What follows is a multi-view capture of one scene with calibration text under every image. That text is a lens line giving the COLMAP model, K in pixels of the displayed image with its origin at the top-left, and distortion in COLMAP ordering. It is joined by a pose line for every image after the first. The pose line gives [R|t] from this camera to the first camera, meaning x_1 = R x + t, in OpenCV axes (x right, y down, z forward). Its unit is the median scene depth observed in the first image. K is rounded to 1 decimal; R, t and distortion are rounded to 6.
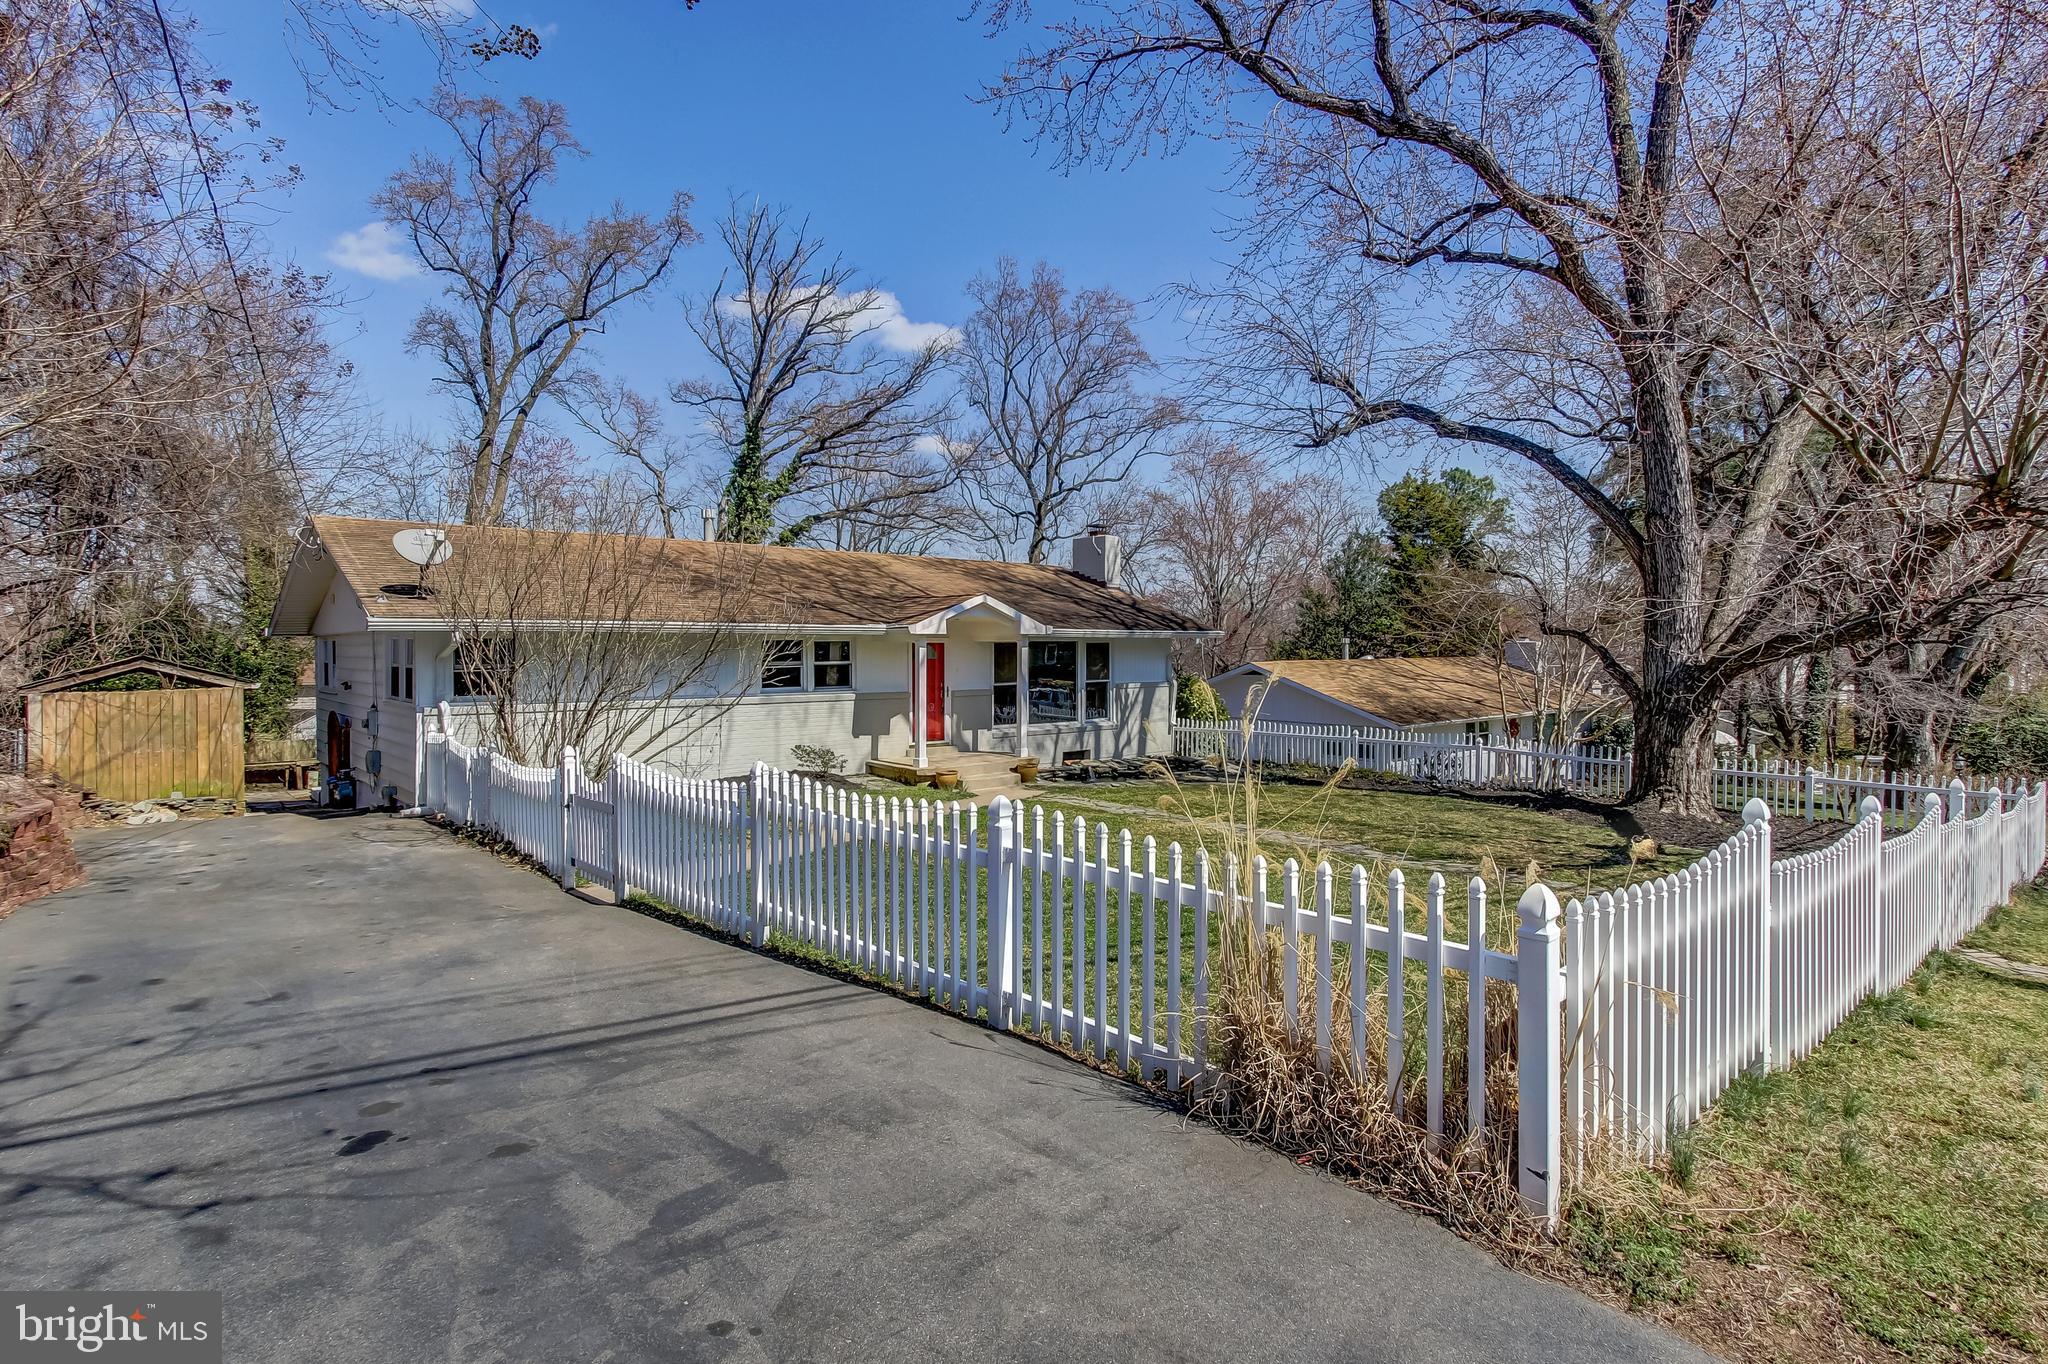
lens RADIAL K [[936.8, 0, 1025.7], [0, 936.8, 667.8], [0, 0, 1]] dist [0.000421, 0.002389]
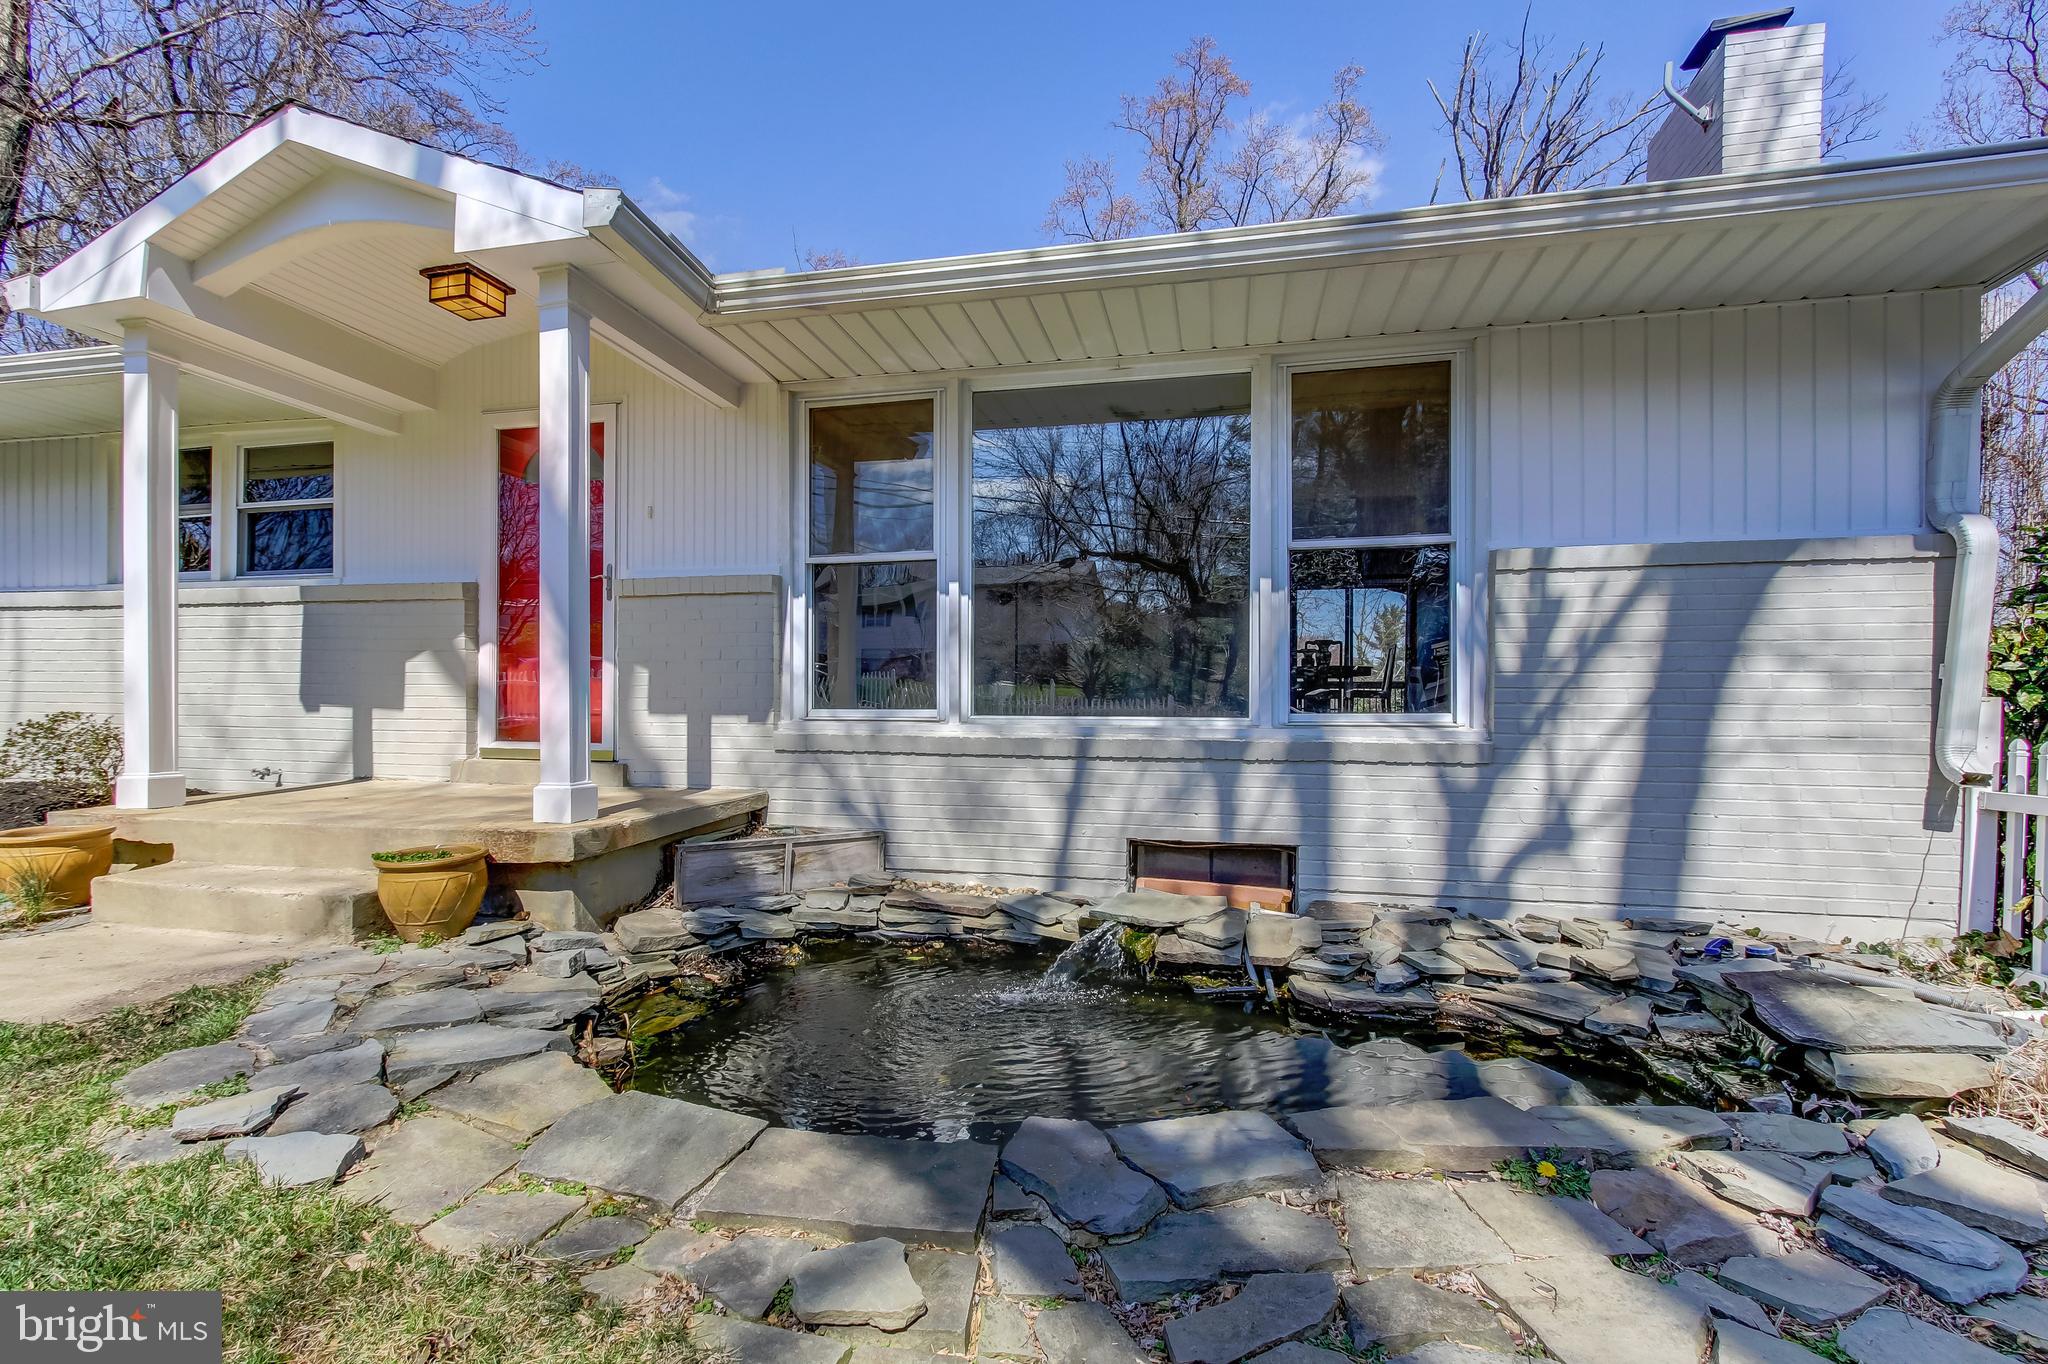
lens RADIAL K [[936.8, 0, 1007.7], [0, 936.8, 691.9], [0, 0, 1]] dist [0.000421, 0.002389]
pose [[0.610807, -0.009188, -0.791726, 0.211113], [-0.020697, 0.999406, -0.027566, 0.059949], [0.791509, 0.033224, 0.610254, 0.835105]]
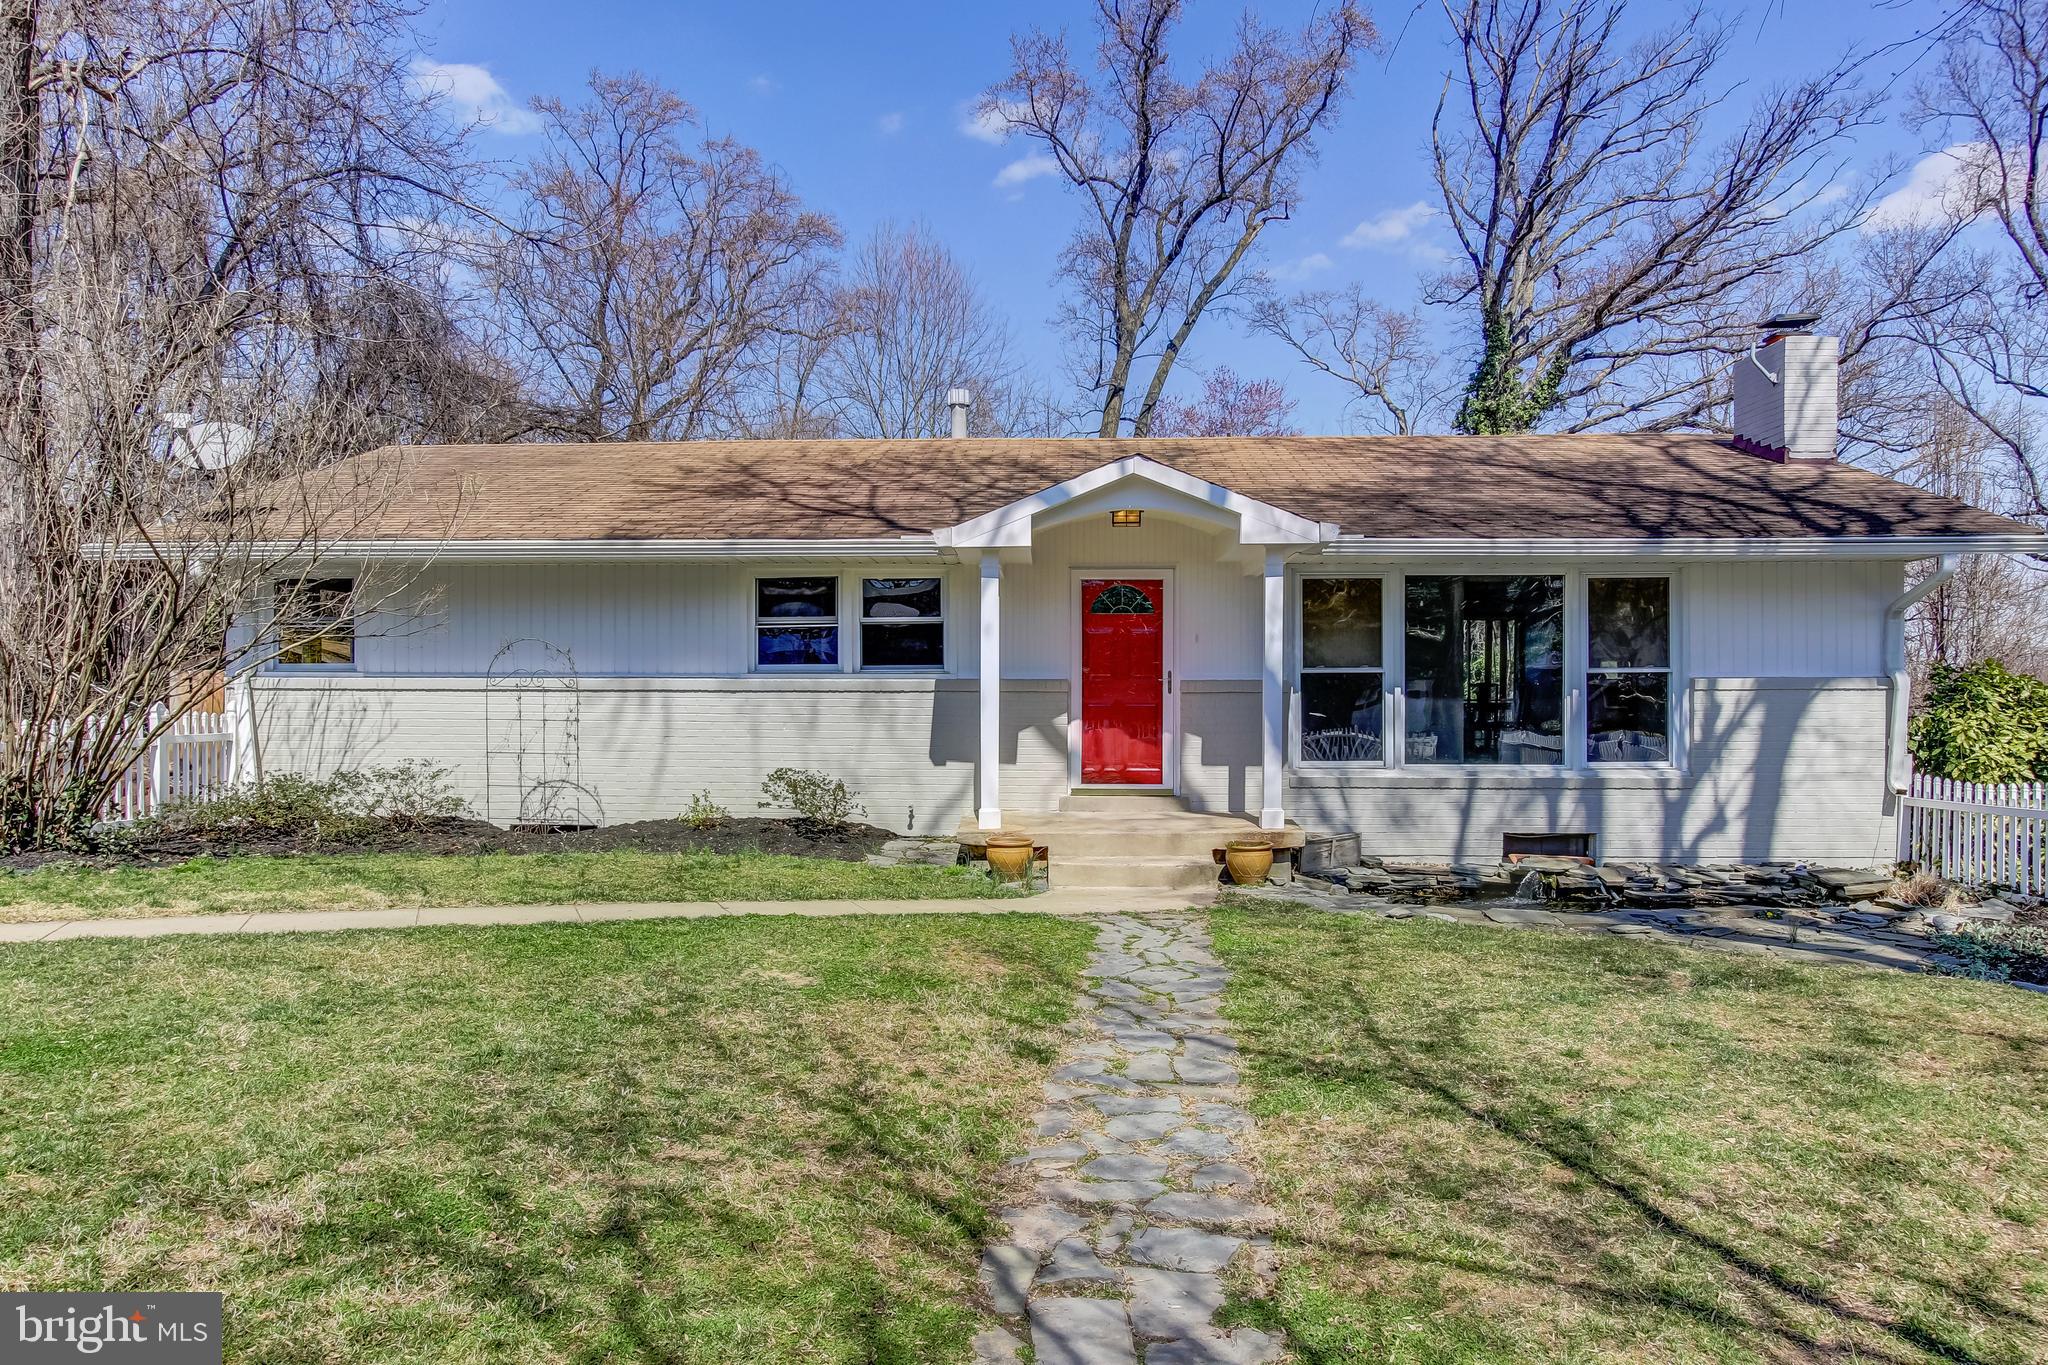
lens RADIAL K [[1334.7, 0, 1041.3], [0, 1334.7, 684.2], [0, 0, 1]] dist [0.020870, 0.004566]
pose [[0.749056, 0.000367, -0.662506, 0.289993], [-0.011654, 0.999852, -0.012623, 0.032447], [0.662404, 0.017176, 0.748950, 0.410680]]
